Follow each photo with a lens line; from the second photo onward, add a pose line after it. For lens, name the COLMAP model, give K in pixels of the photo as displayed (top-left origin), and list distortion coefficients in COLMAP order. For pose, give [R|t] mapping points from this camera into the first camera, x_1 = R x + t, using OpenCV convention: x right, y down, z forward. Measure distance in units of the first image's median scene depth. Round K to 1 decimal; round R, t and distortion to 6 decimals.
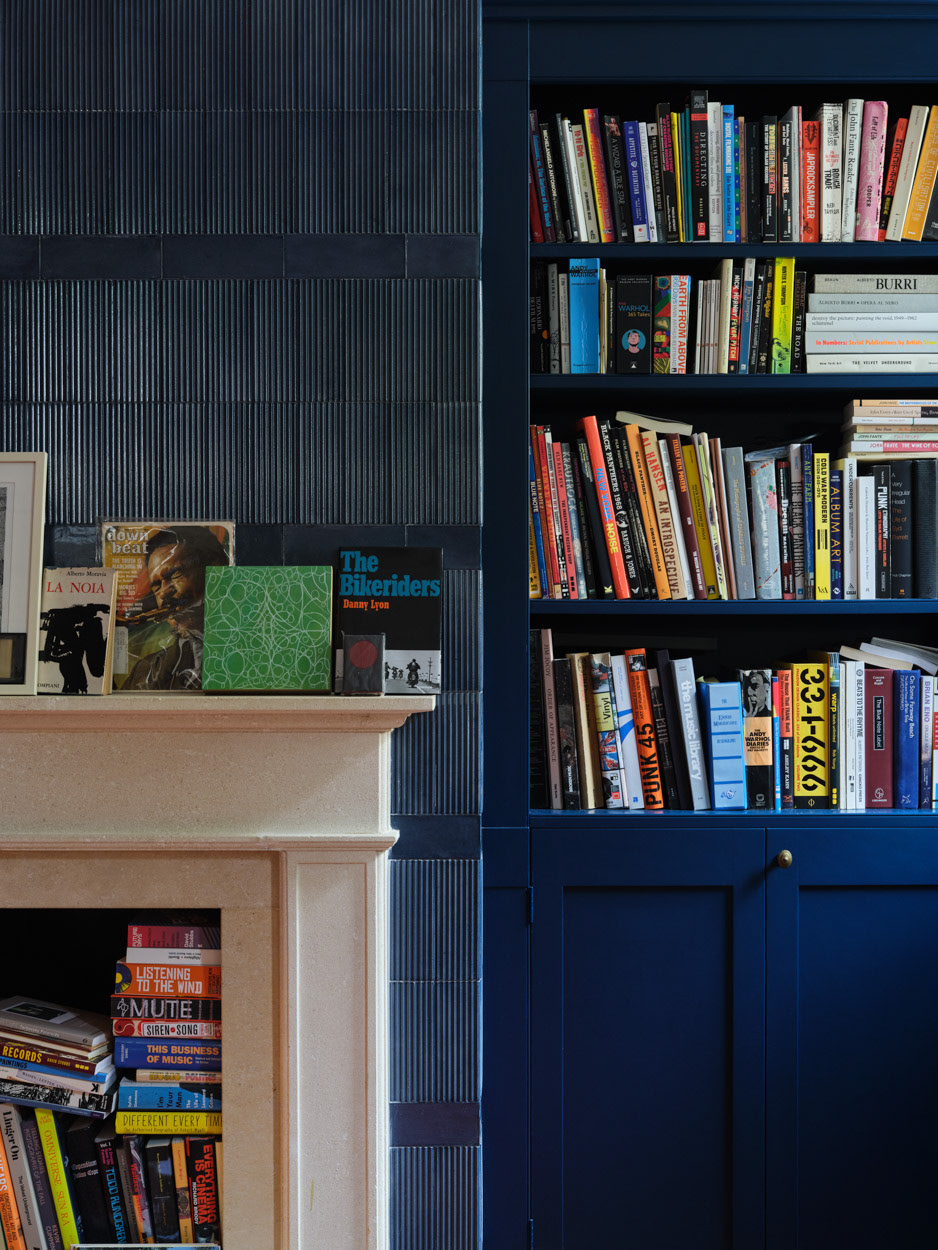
lens RADIAL K [[1738.8, 0, 468.9], [0, 1738.8, 630.2], [0, 0, 1]] dist [-0.017863, 0.000000]
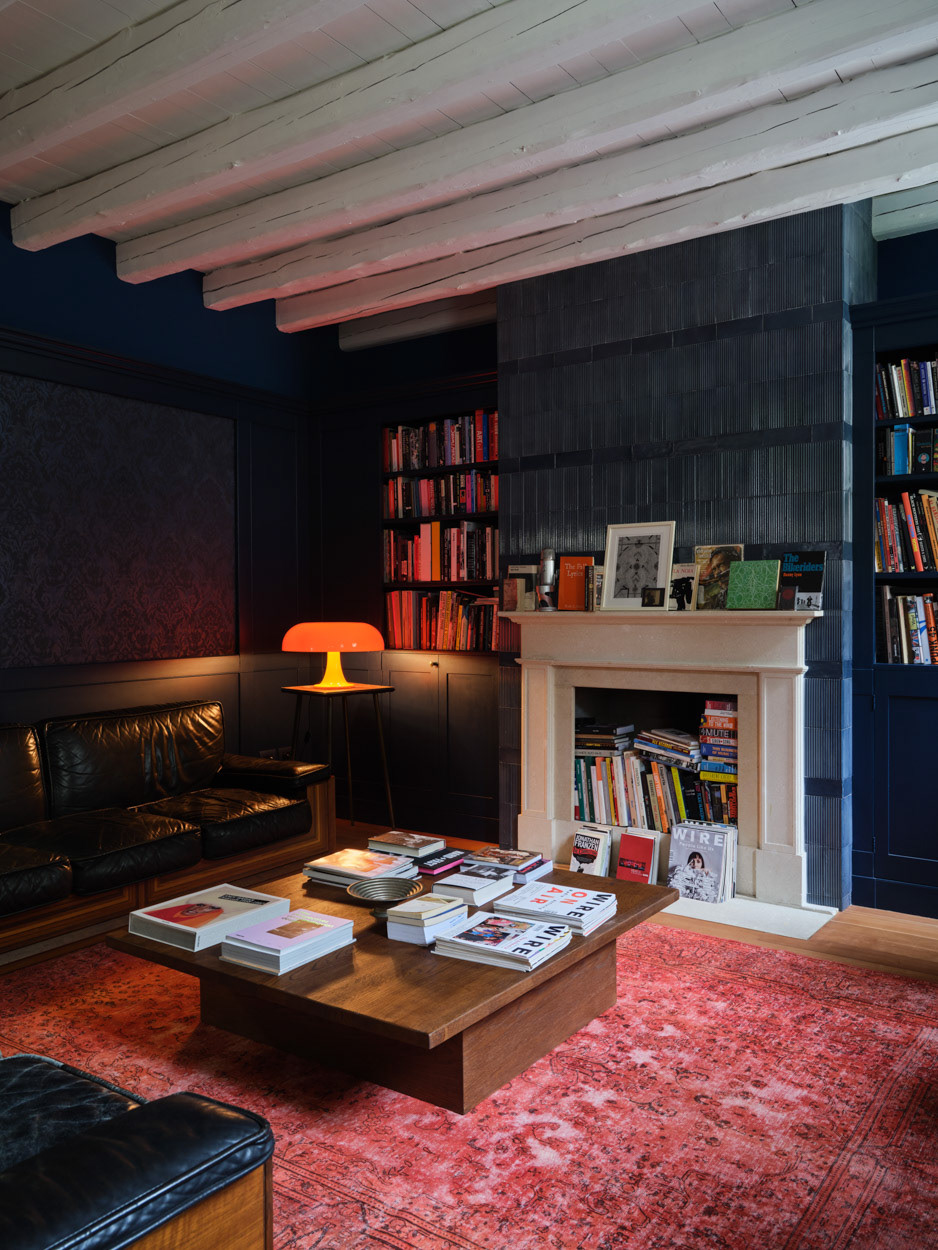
lens RADIAL K [[997.4, 0, 467.6], [0, 997.4, 622.1], [0, 0, 1]] dist [-0.056631, -0.002804]
pose [[0.806627, 0.002342, -0.591057, 0.399857], [-0.004334, 0.999989, -0.001953, 0.057010], [0.591045, 0.004137, 0.806628, -0.419058]]
